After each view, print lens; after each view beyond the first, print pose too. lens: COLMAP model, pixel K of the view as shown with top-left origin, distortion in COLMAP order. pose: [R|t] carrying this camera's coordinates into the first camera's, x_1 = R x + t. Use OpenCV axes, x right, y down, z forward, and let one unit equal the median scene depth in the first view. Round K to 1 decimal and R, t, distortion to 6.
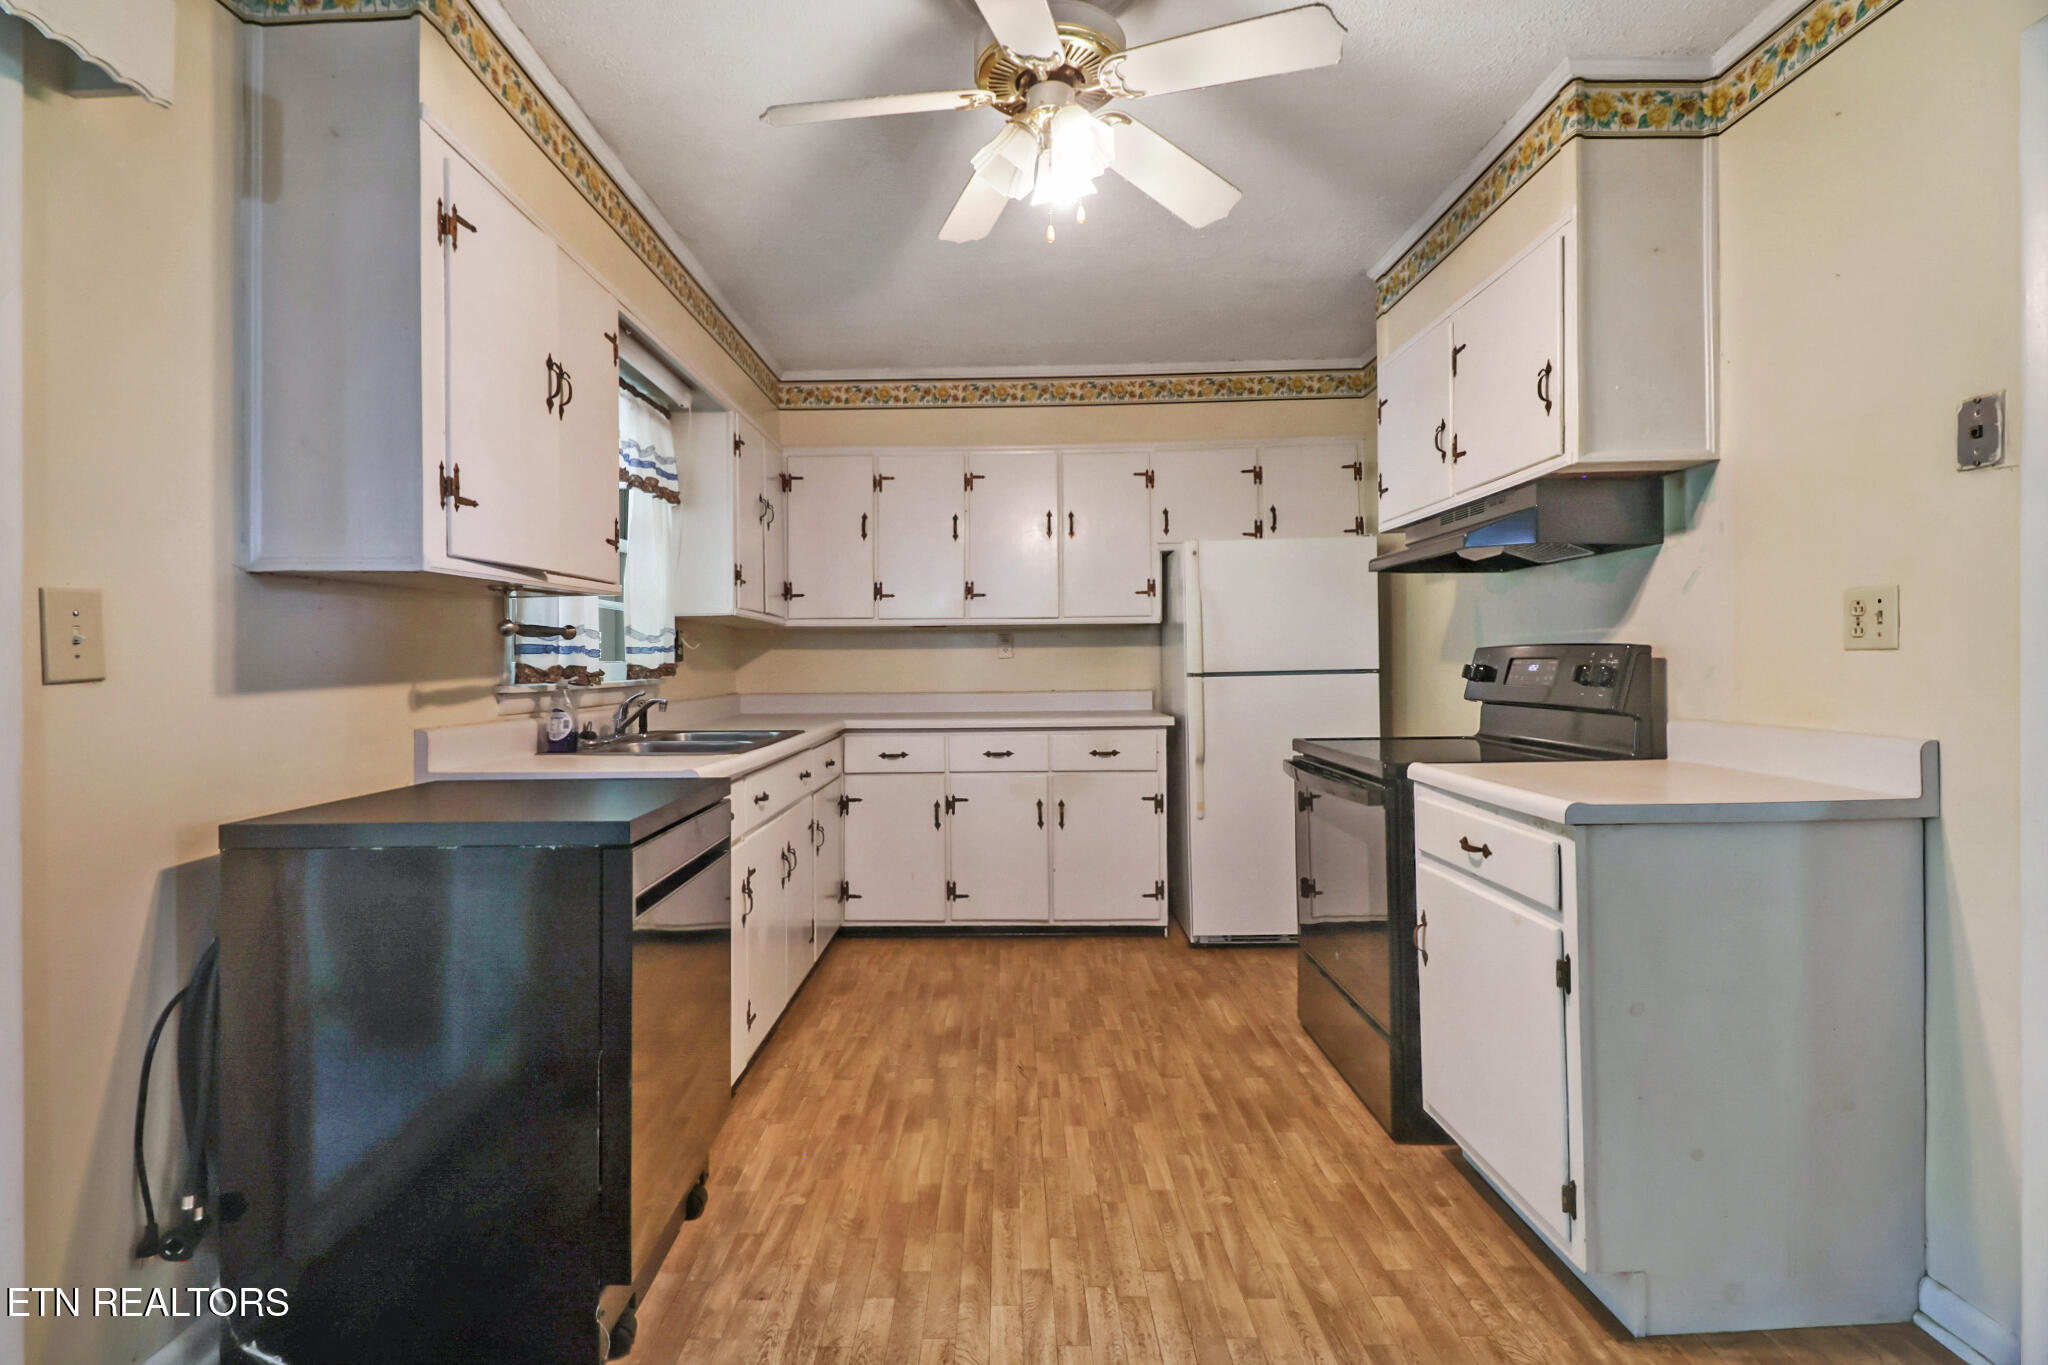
lens RADIAL K [[961.1, 0, 990.5], [0, 961.1, 658.7], [0, 0, 1]] dist [0.024643, -0.018332]
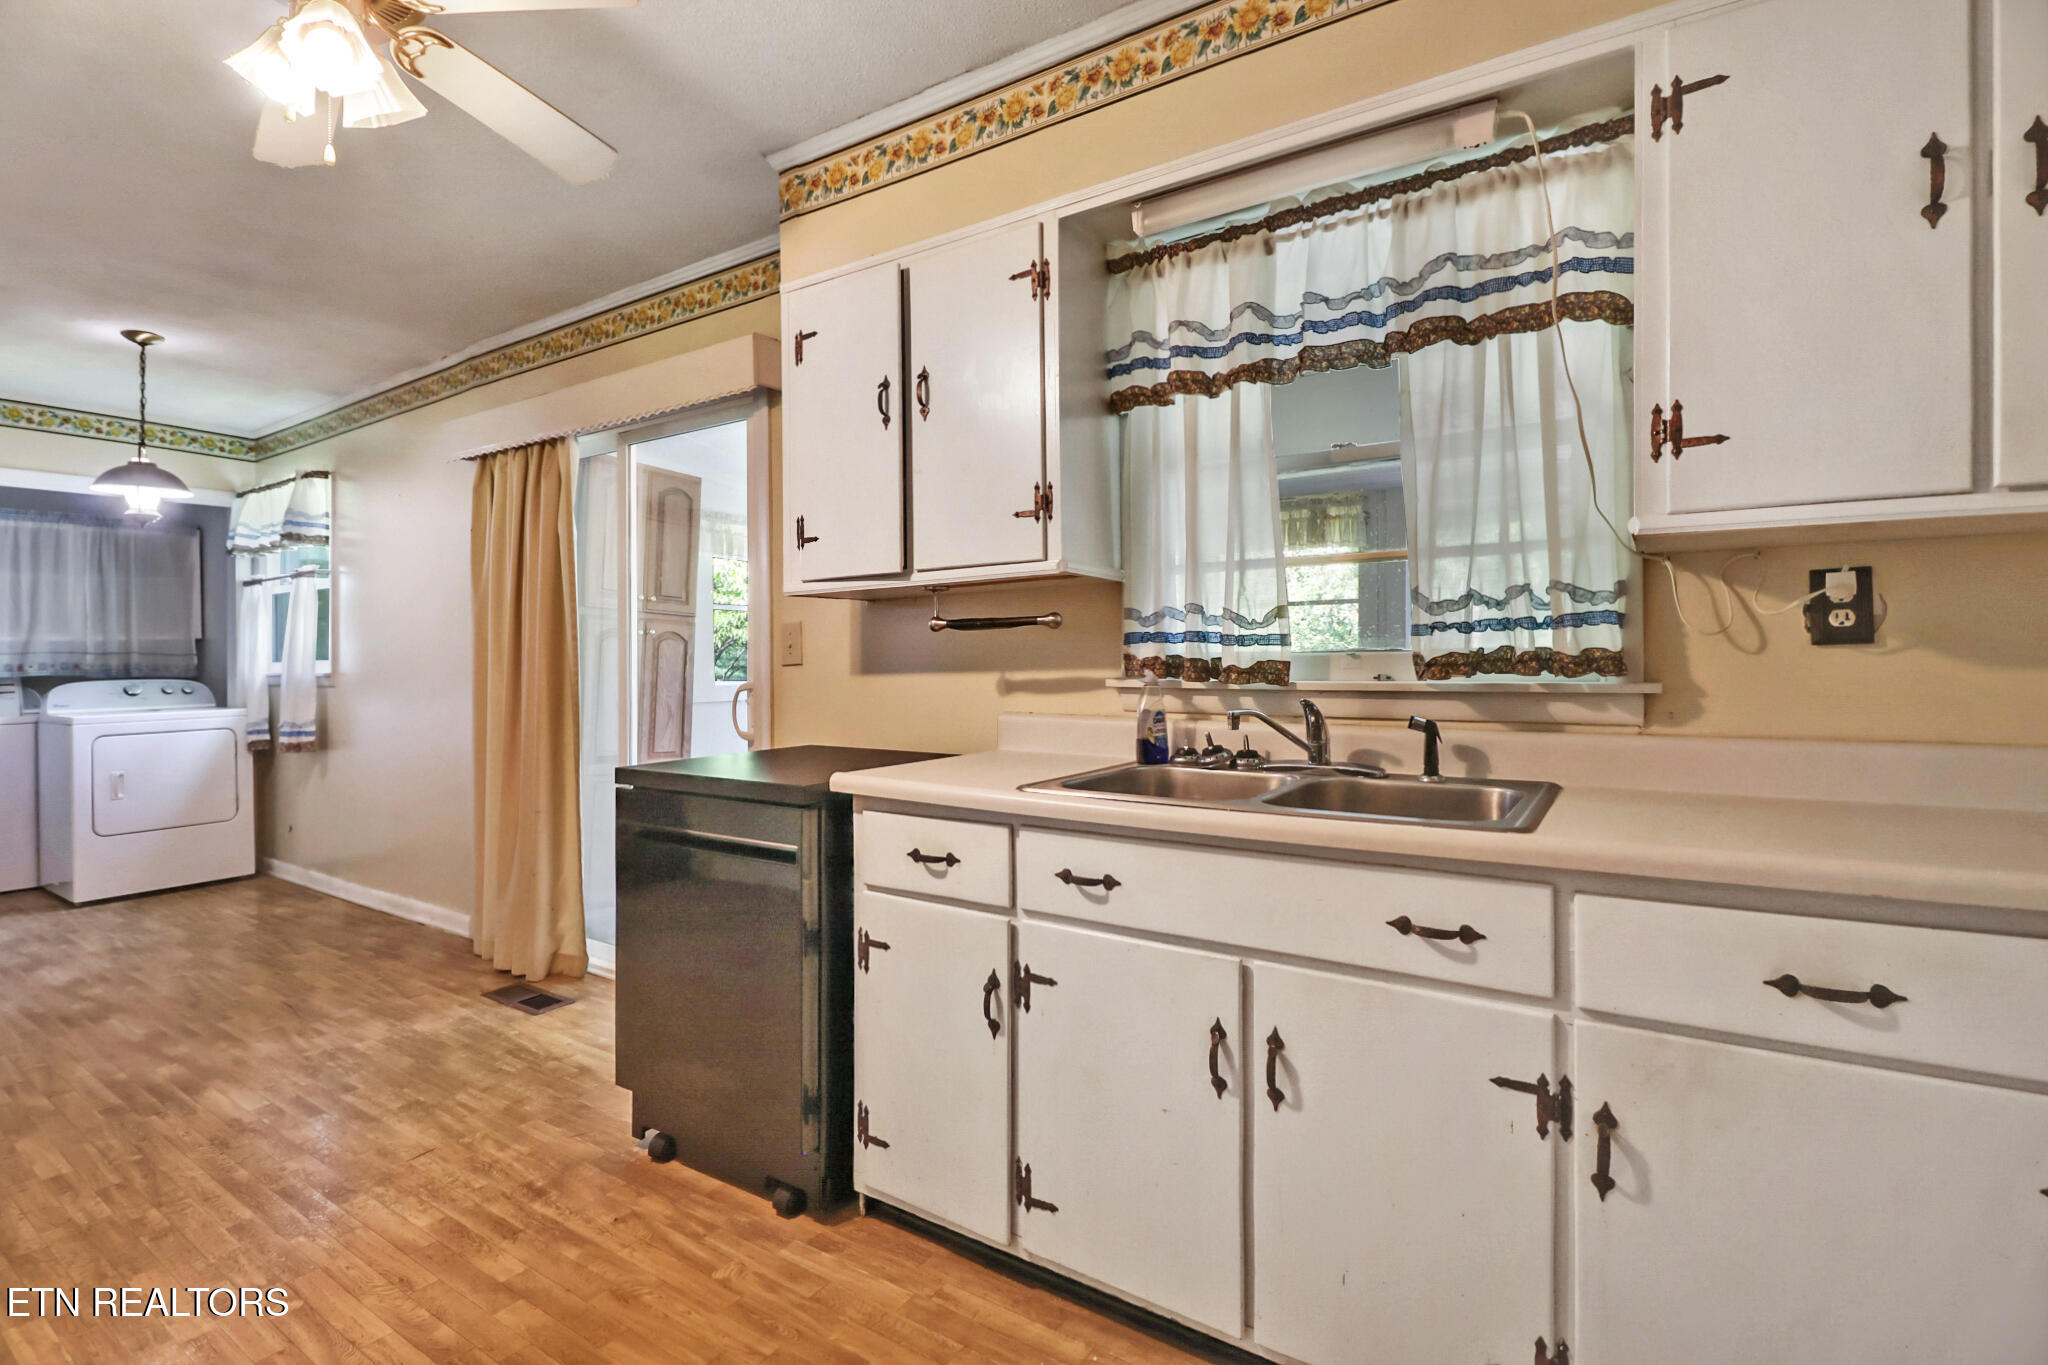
lens RADIAL K [[961.1, 0, 990.5], [0, 961.1, 658.7], [0, 0, 1]] dist [0.024643, -0.018332]
pose [[-0.545995, 0.006625, -0.837762, 0.438862], [0.012541, 0.999921, -0.000266, 0.010337], [0.837695, -0.010651, -0.546035, 1.863972]]
